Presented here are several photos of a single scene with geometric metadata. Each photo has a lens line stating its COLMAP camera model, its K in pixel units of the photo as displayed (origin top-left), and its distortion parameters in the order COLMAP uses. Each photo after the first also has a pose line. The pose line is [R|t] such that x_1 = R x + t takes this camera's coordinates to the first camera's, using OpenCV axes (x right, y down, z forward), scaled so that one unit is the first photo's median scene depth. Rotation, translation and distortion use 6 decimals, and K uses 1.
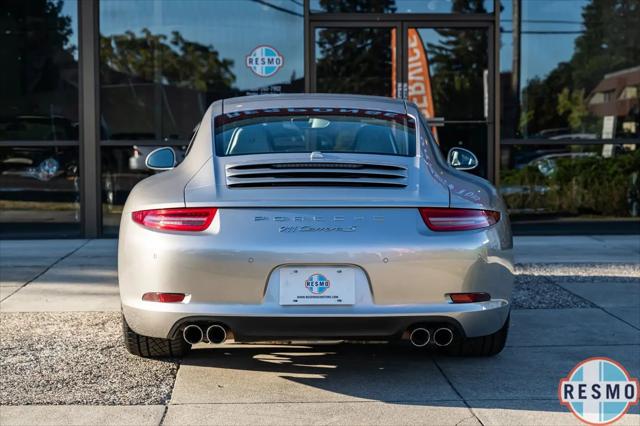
lens RADIAL K [[1251.3, 0, 320.0], [0, 1251.3, 213.0], [0, 0, 1]] dist [0.020026, 0.065615]
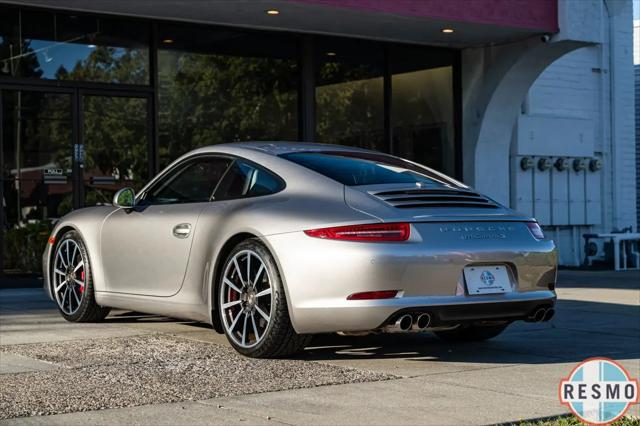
lens RADIAL K [[1251.3, 0, 320.0], [0, 1251.3, 213.0], [0, 0, 1]] dist [0.020026, 0.065615]
pose [[0.828427, -0.003498, 0.560087, -0.872528], [0.040799, 0.997701, -0.054115, 0.051351], [-0.558610, 0.067681, 0.826665, -0.000278]]
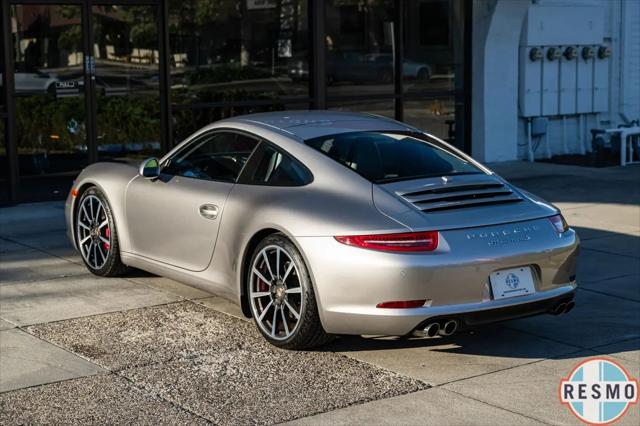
lens RADIAL K [[1251.3, 0, 320.0], [0, 1251.3, 213.0], [0, 0, 1]] dist [0.020026, 0.065615]
pose [[0.825669, -0.086076, 0.557550, -0.907631], [0.040858, 0.994820, 0.093078, -0.148769], [-0.562674, -0.054071, 0.824909, 0.000292]]
